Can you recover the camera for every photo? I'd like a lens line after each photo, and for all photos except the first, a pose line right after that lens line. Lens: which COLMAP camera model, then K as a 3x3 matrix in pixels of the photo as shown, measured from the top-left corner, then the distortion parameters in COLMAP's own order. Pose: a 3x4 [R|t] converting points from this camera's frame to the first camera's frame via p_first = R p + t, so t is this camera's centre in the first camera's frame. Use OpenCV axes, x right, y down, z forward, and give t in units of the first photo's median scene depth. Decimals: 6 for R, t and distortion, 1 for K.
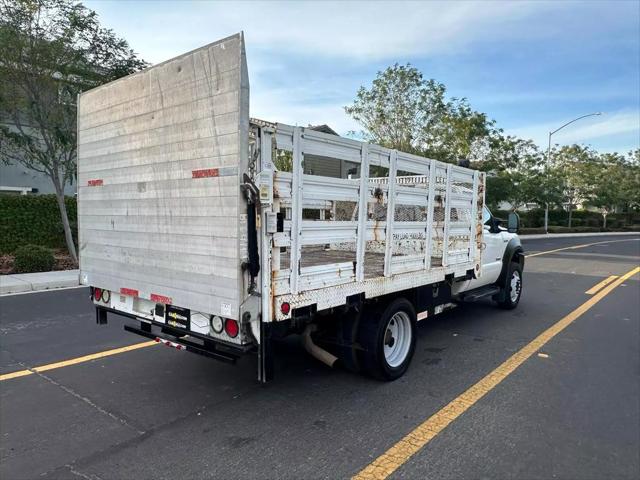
lens RADIAL K [[449.0, 0, 319.2], [0, 449.0, 252.0], [0, 0, 1]] dist [-0.000848, -0.005604]
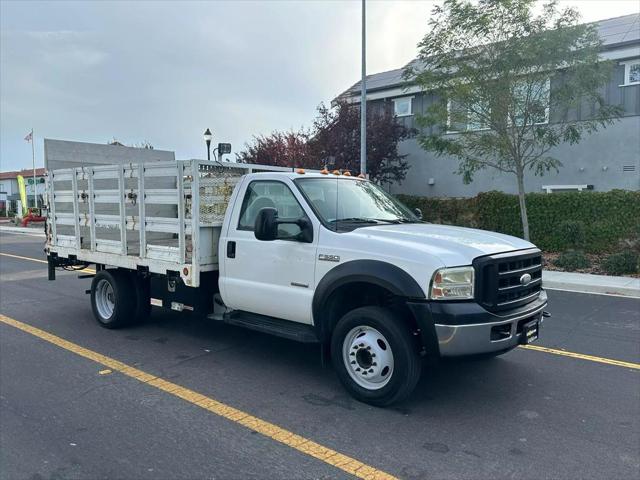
lens RADIAL K [[521.2, 0, 322.1], [0, 521.2, 248.6], [0, 0, 1]] dist [0.153018, -0.291840]
pose [[-0.034571, 0.068446, -0.997056, 2.179444], [-0.087994, 0.993569, 0.071258, -0.169566], [0.995521, 0.090198, -0.028326, 2.083032]]
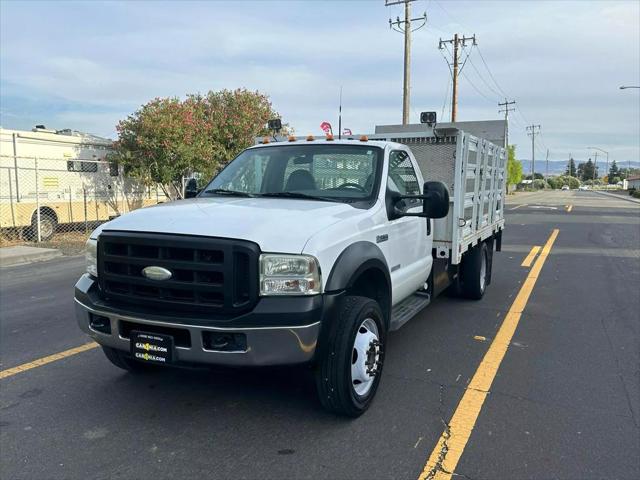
lens RADIAL K [[529.1, 0, 319.7], [0, 529.1, 251.9], [0, 0, 1]] dist [0.131735, -0.229718]
pose [[-0.972213, 0.011037, -0.233836, 0.820898], [-0.038433, 0.977809, 0.205945, -0.289972], [0.230920, 0.209209, -0.950214, 3.499287]]
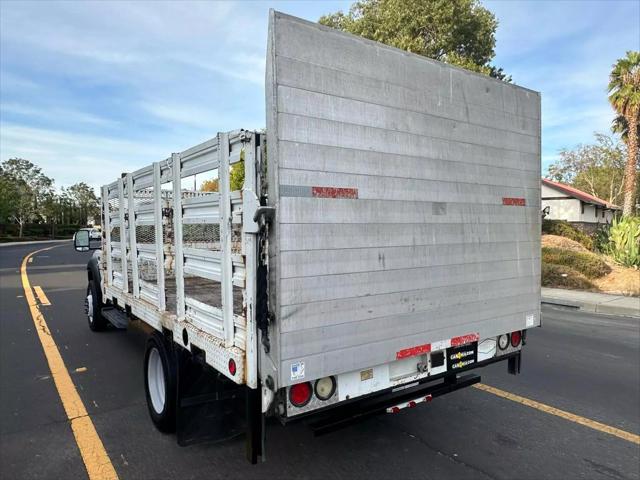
lens RADIAL K [[449.0, 0, 319.2], [0, 449.0, 252.0], [0, 0, 1]] dist [-0.000848, -0.005604]
pose [[0.269117, -0.063287, 0.961026, -1.191262], [0.083106, 0.995643, 0.042294, -0.117189], [-0.959515, 0.068485, 0.273204, 0.975652]]
